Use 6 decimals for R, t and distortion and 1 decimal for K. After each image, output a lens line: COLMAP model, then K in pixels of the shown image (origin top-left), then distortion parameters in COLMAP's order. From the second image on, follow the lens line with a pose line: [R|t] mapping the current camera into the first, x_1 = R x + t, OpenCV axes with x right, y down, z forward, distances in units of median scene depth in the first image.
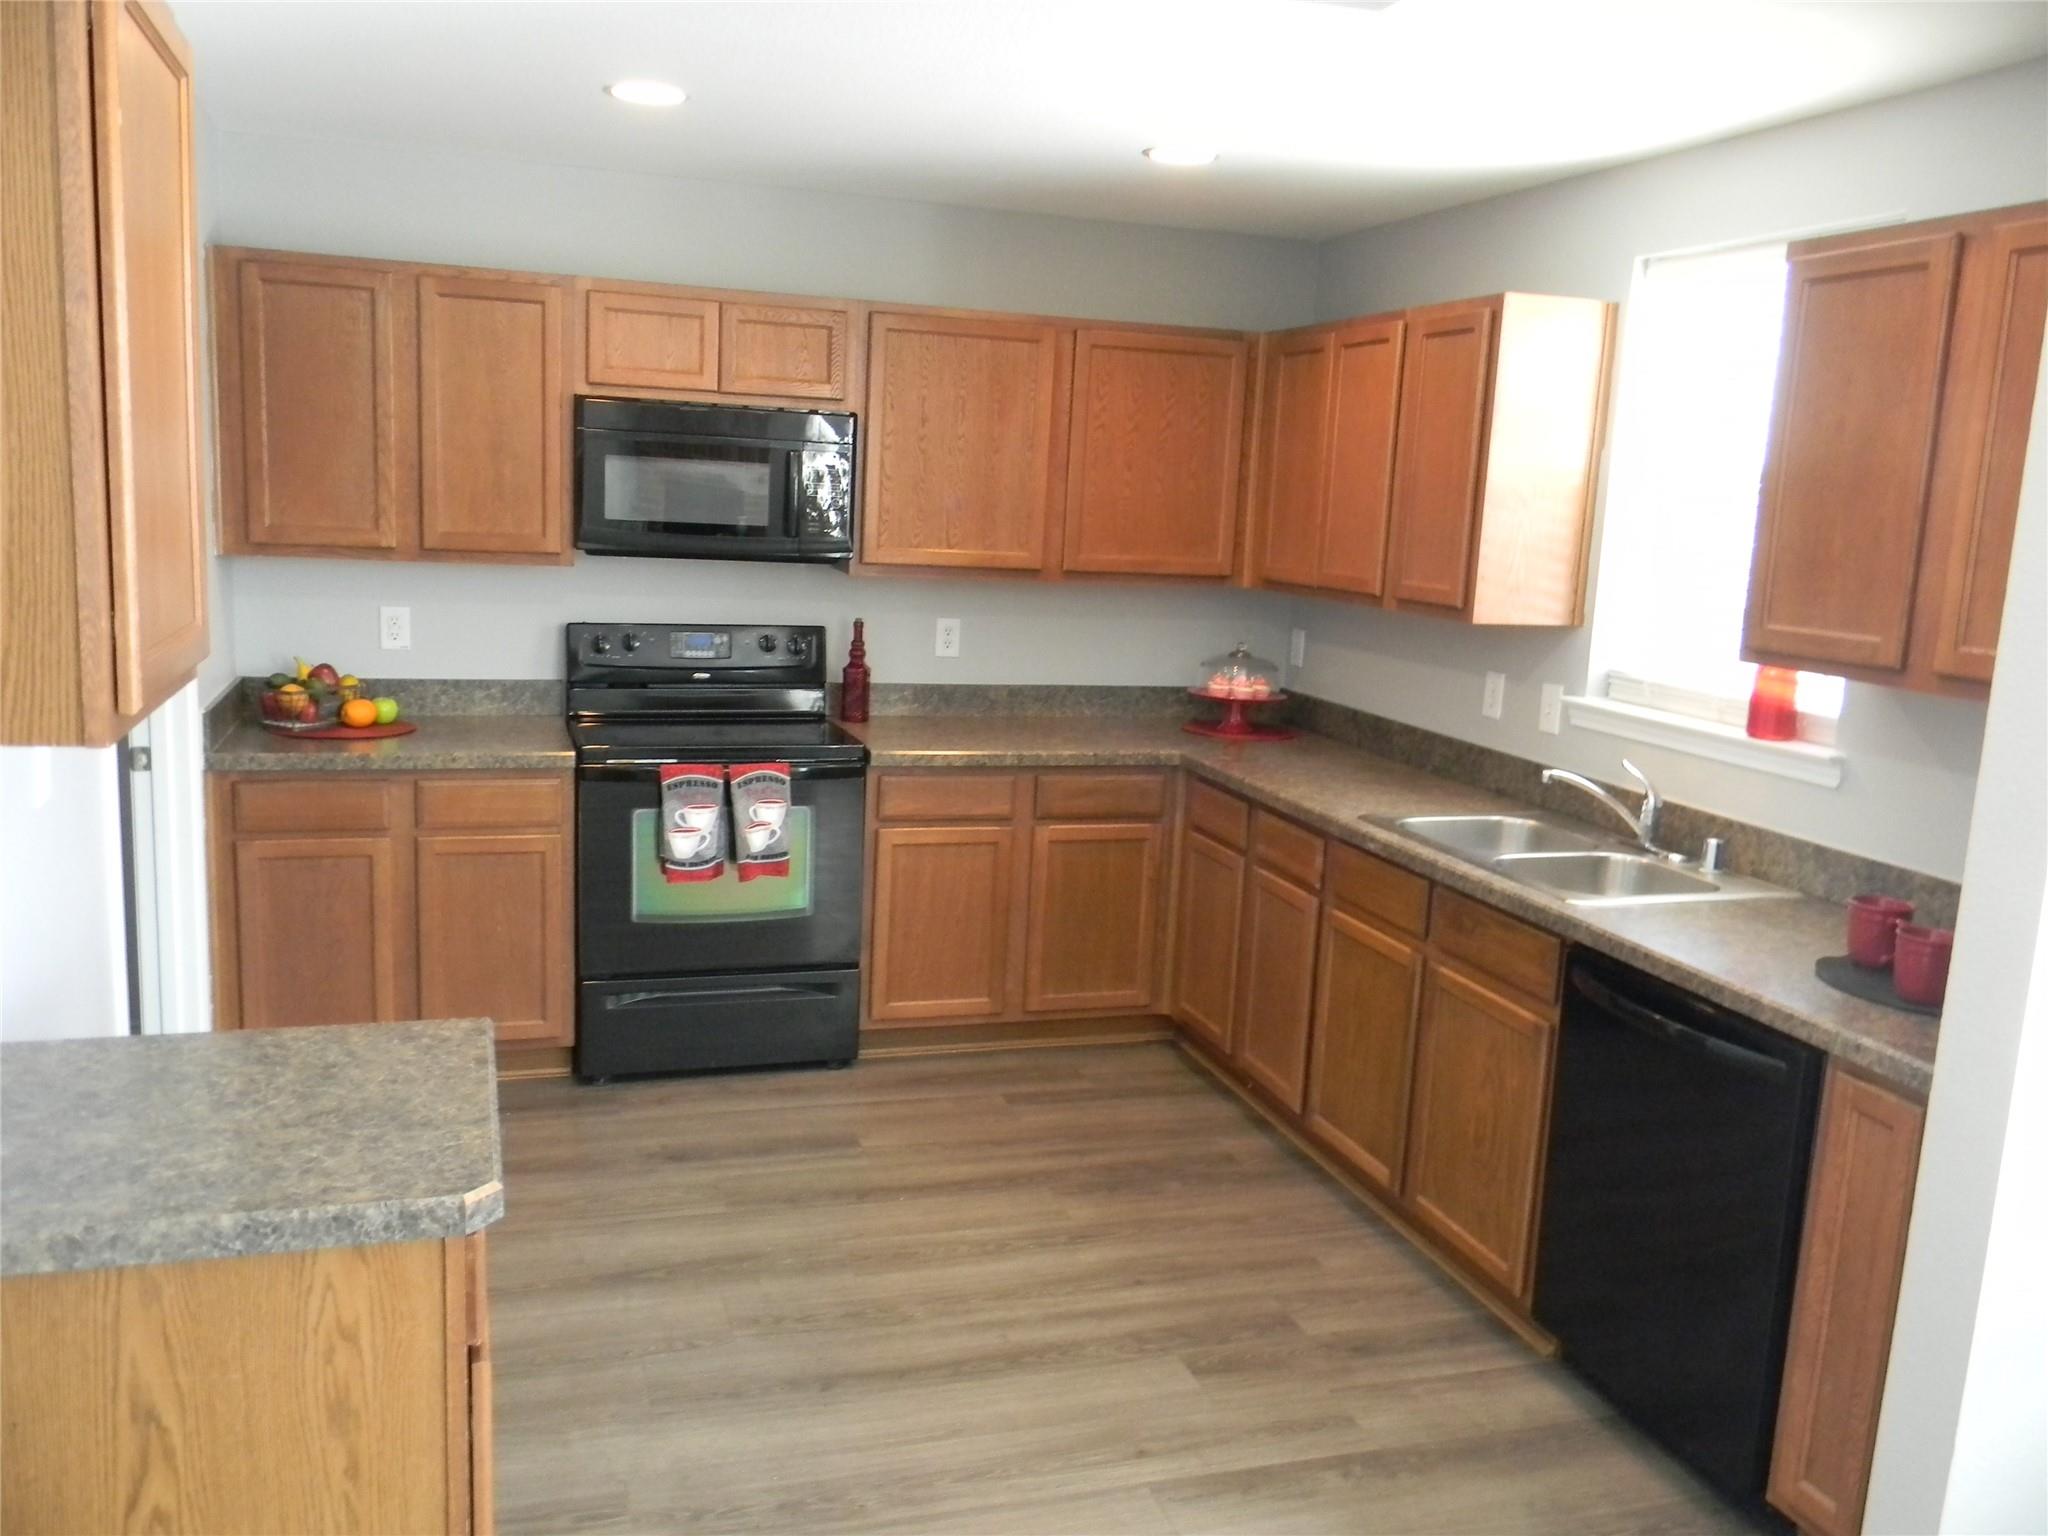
lens RADIAL K [[1659.5, 0, 987.2], [0, 1659.5, 779.8], [0, 0, 1]] dist [0.010336, 0.001748]
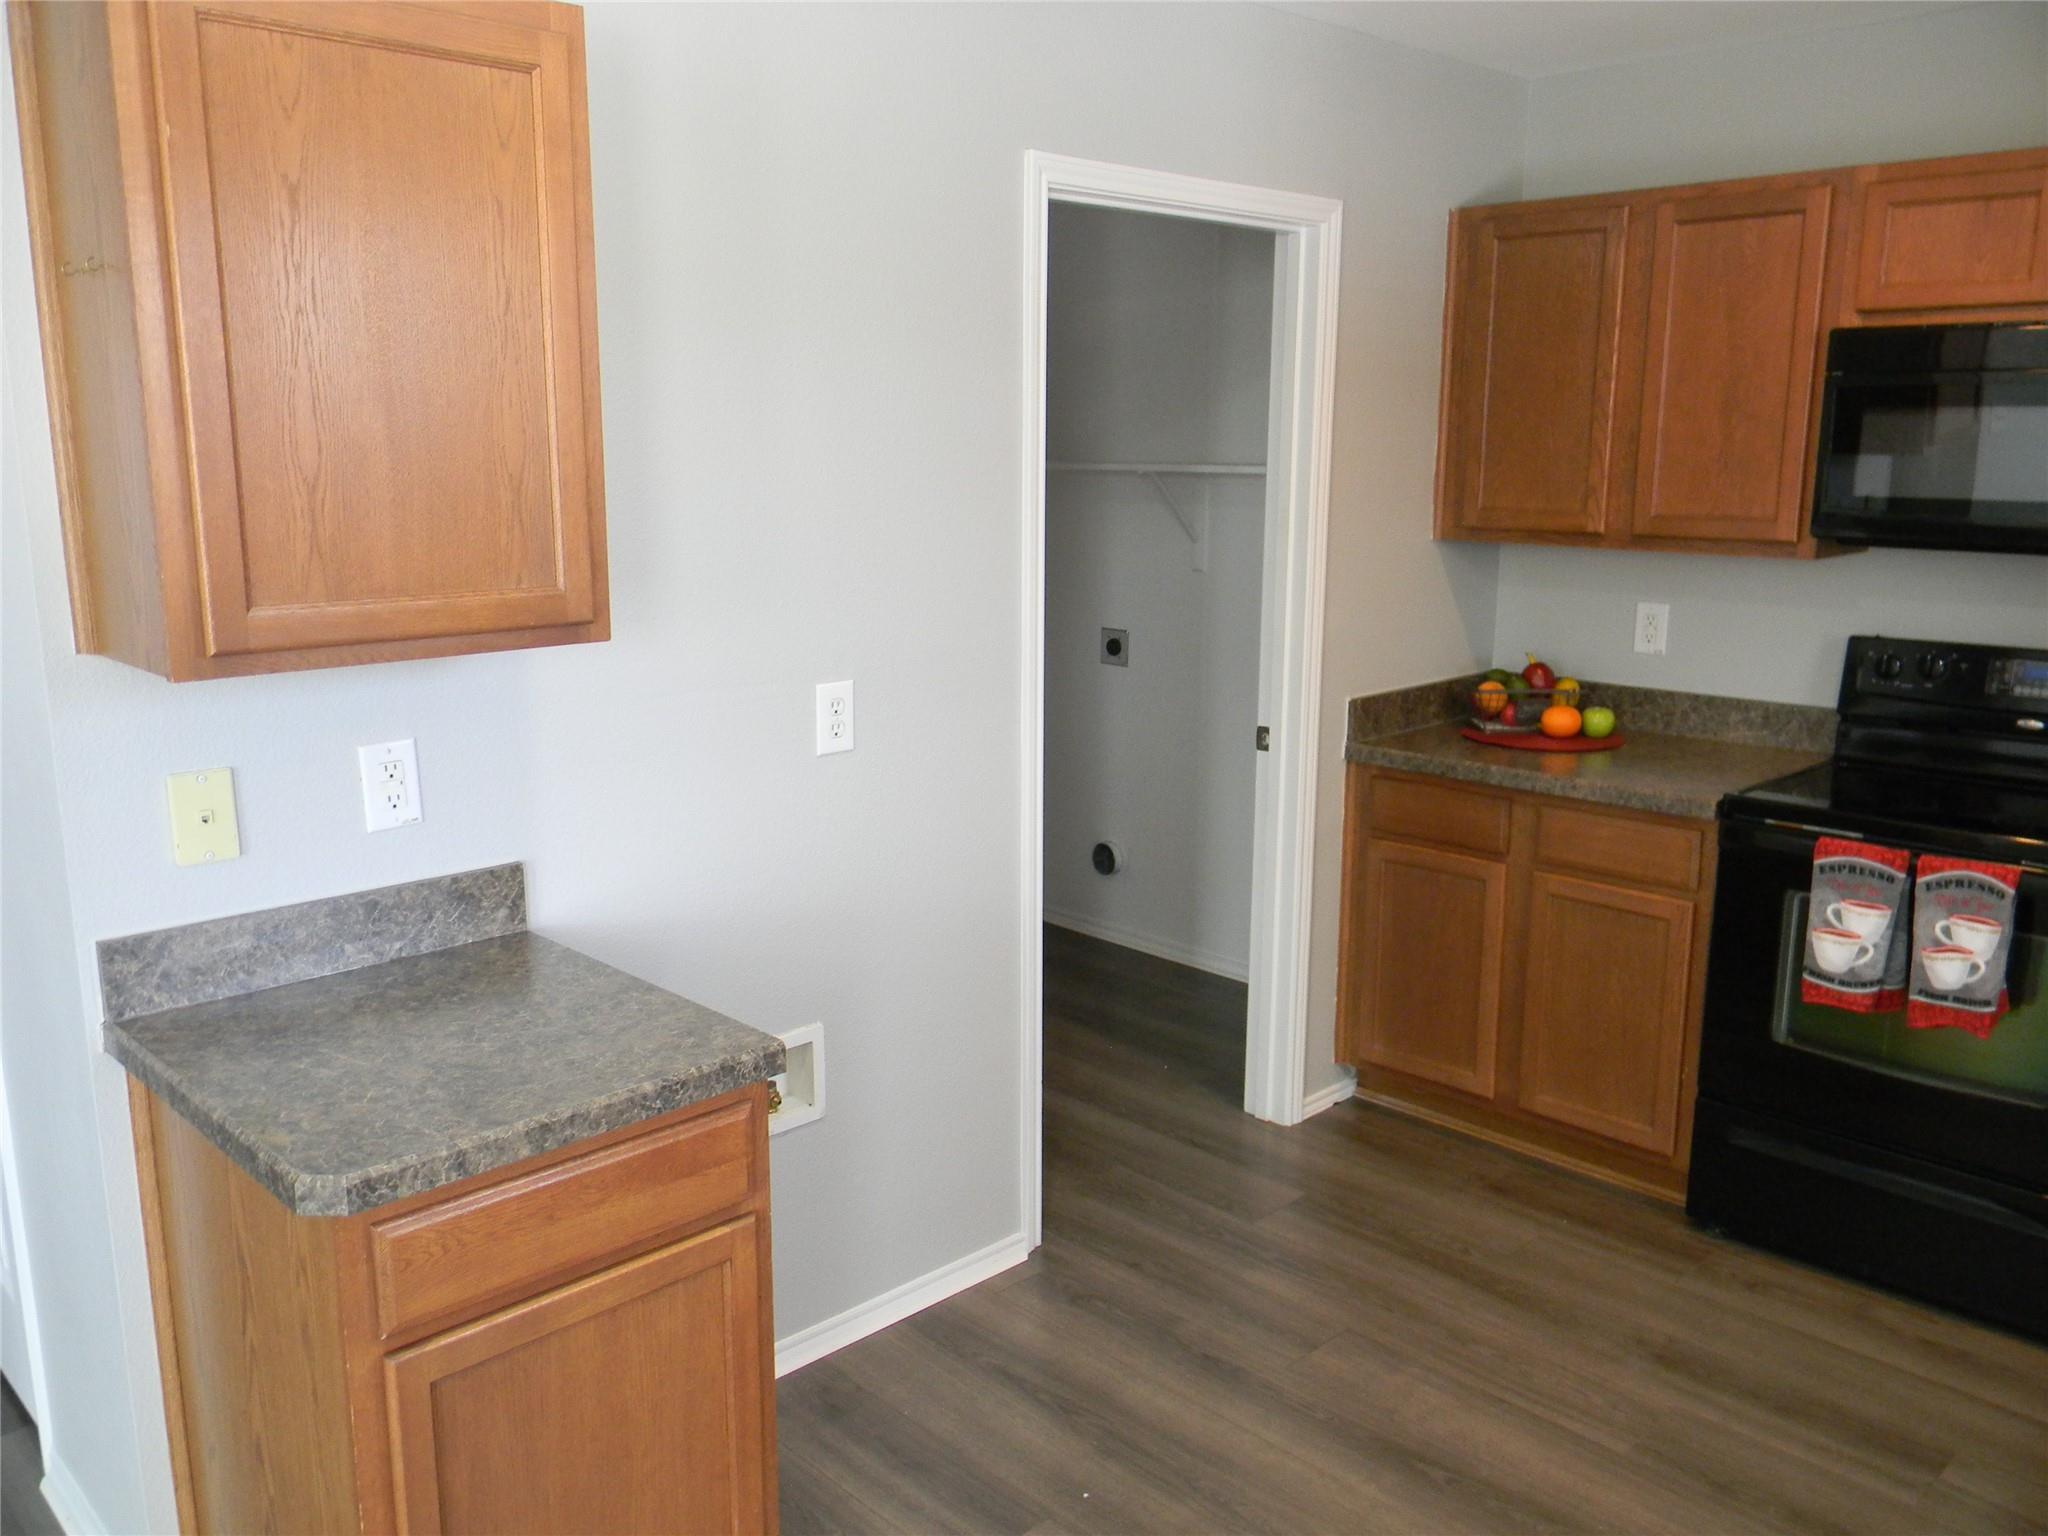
lens RADIAL K [[1659.5, 0, 987.2], [0, 1659.5, 779.8], [0, 0, 1]] dist [0.010336, 0.001748]
pose [[0.447152, 0.140425, -0.883366, 0.274635], [-0.134901, 0.986890, 0.088596, -0.048243], [0.884227, 0.079551, 0.460233, 0.341888]]
